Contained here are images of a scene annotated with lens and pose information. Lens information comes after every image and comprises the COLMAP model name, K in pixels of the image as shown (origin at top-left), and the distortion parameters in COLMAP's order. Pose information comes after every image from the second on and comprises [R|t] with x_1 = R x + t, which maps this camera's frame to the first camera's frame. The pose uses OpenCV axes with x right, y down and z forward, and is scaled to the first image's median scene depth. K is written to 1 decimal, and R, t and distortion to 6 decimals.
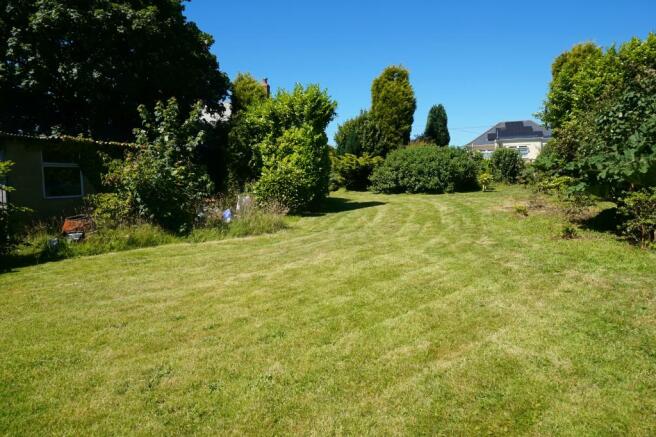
lens RADIAL K [[460.3, 0, 329.1], [0, 460.3, 215.6], [0, 0, 1]] dist [-0.013009, -0.005722]
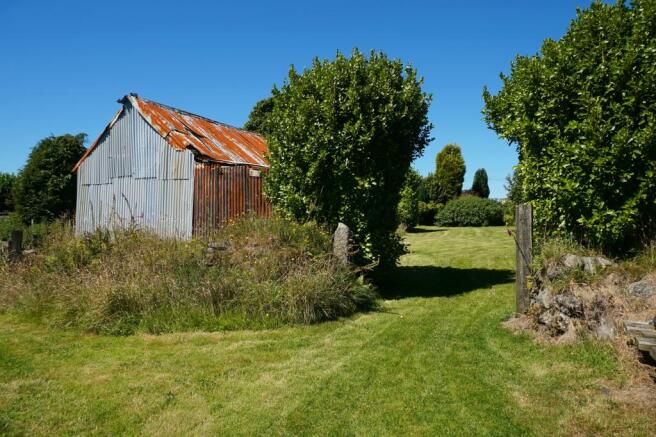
lens RADIAL K [[460.3, 0, 328.0], [0, 460.3, 221.0], [0, 0, 1]] dist [-0.013009, -0.005722]
pose [[0.993866, 0.021626, -0.108460, -0.096147], [-0.030443, 0.996305, -0.080315, 0.063212], [0.106322, 0.083124, 0.990851, -0.546332]]
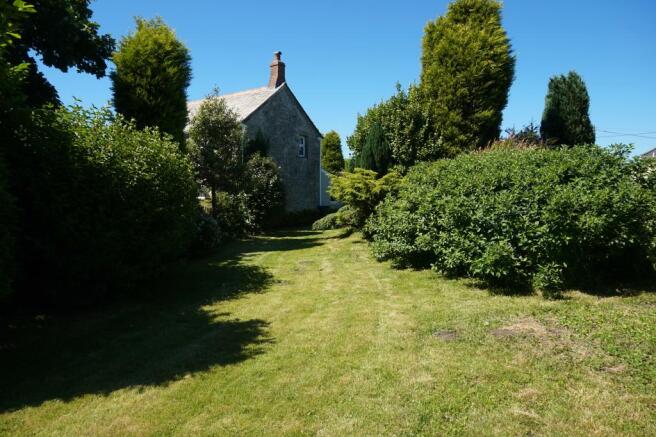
lens RADIAL K [[460.3, 0, 317.4], [0, 460.3, 232.0], [0, 0, 1]] dist [-0.013009, -0.005722]
pose [[0.947758, 0.042168, -0.316190, 0.158070], [-0.041246, 0.999103, 0.009612, -0.065115], [0.316312, 0.003932, 0.948647, 0.489415]]
